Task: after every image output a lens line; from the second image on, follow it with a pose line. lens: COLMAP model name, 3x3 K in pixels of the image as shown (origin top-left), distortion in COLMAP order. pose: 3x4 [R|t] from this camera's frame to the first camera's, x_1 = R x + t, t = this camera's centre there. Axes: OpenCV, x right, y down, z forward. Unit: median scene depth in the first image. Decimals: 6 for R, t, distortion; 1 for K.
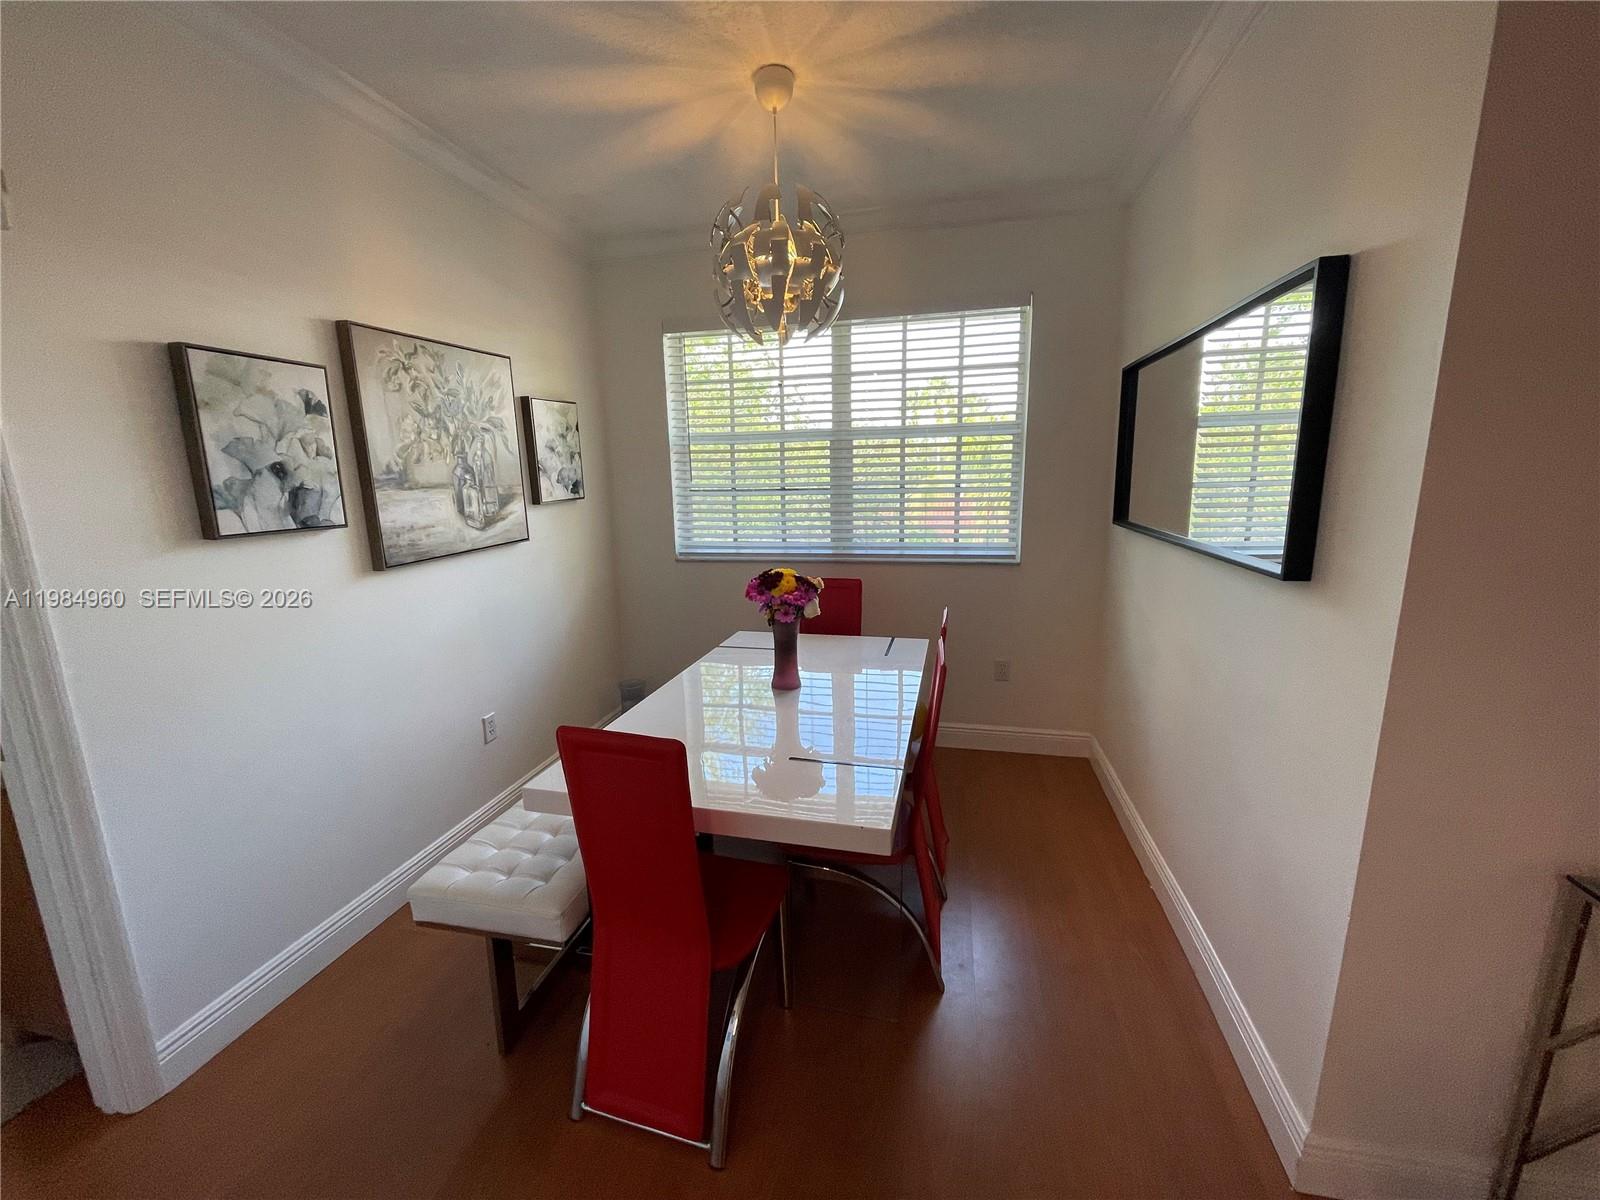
lens RADIAL K [[642.2, 0, 788.9], [0, 642.2, 594.1], [0, 0, 1]] dist [-0.007556, -0.000041]
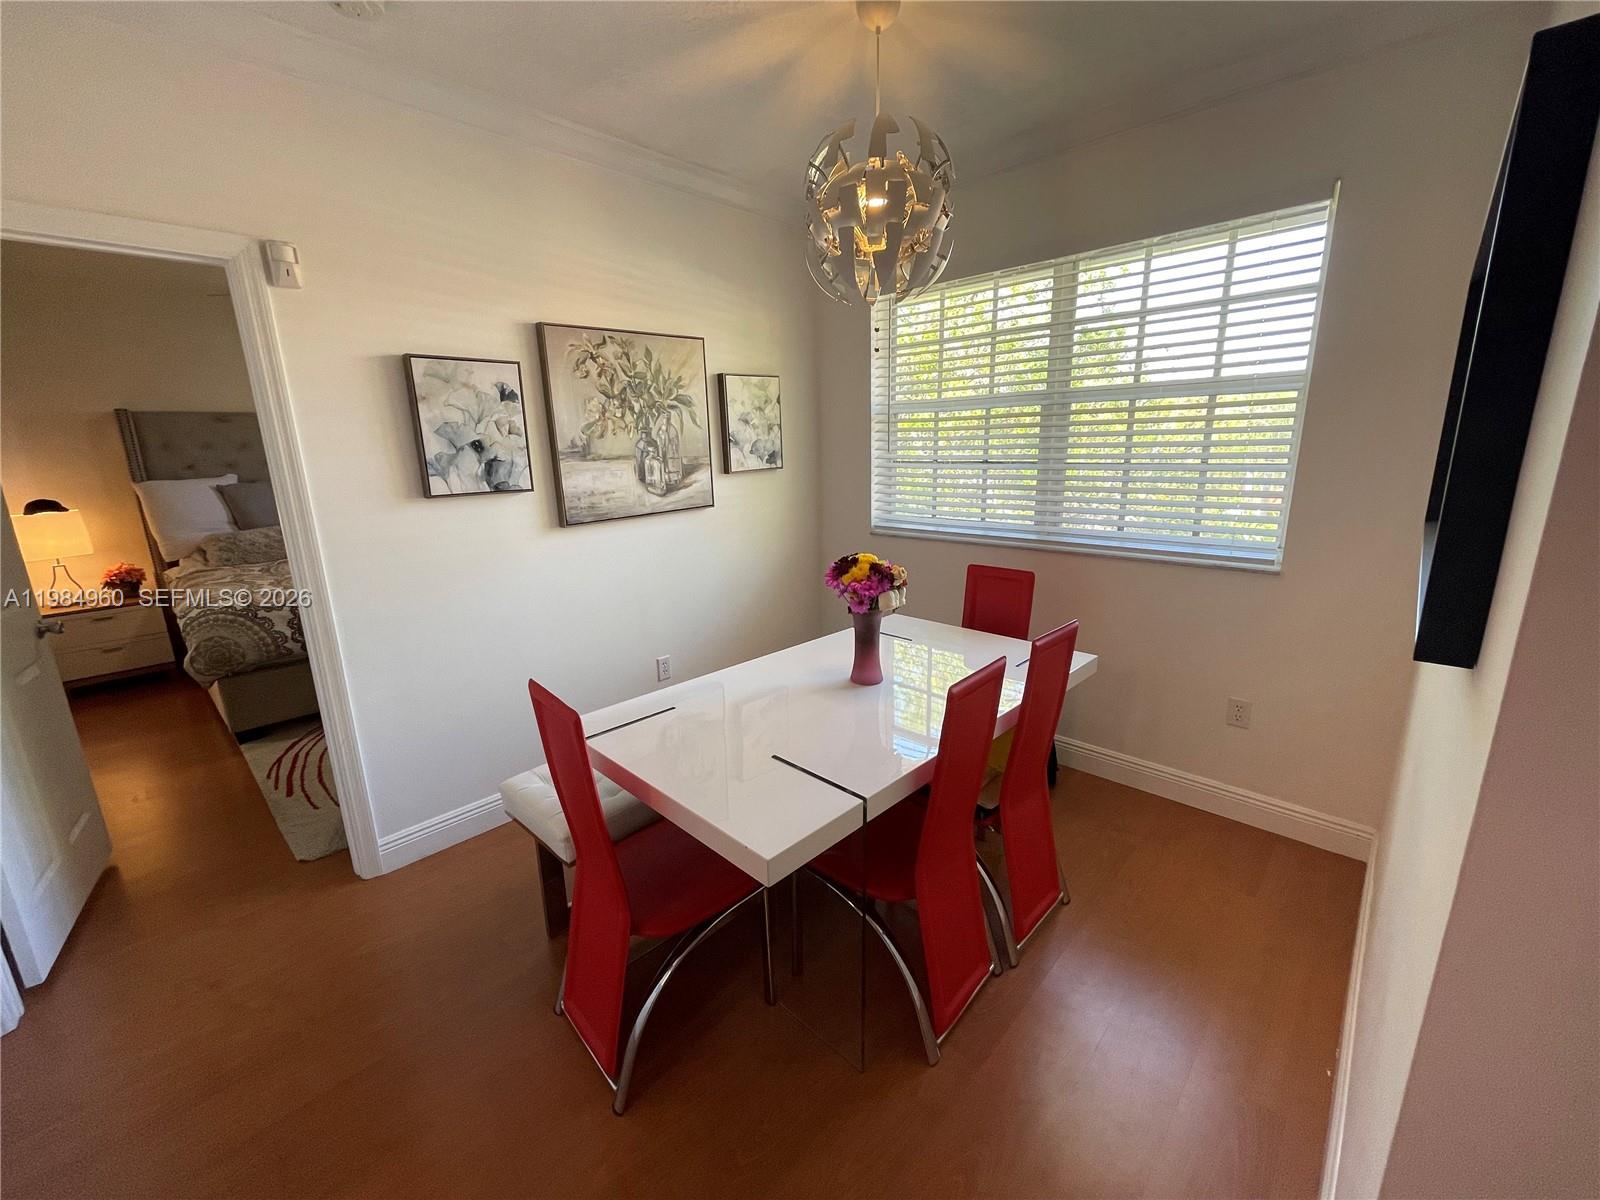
lens RADIAL K [[642.2, 0, 793.7], [0, 642.2, 592.7], [0, 0, 1]] dist [-0.007556, -0.000041]
pose [[0.858291, 0.116574, -0.499747, 0.316497], [-0.089702, 0.992944, 0.077562, -0.040206], [0.505262, -0.021742, 0.862692, 0.135430]]
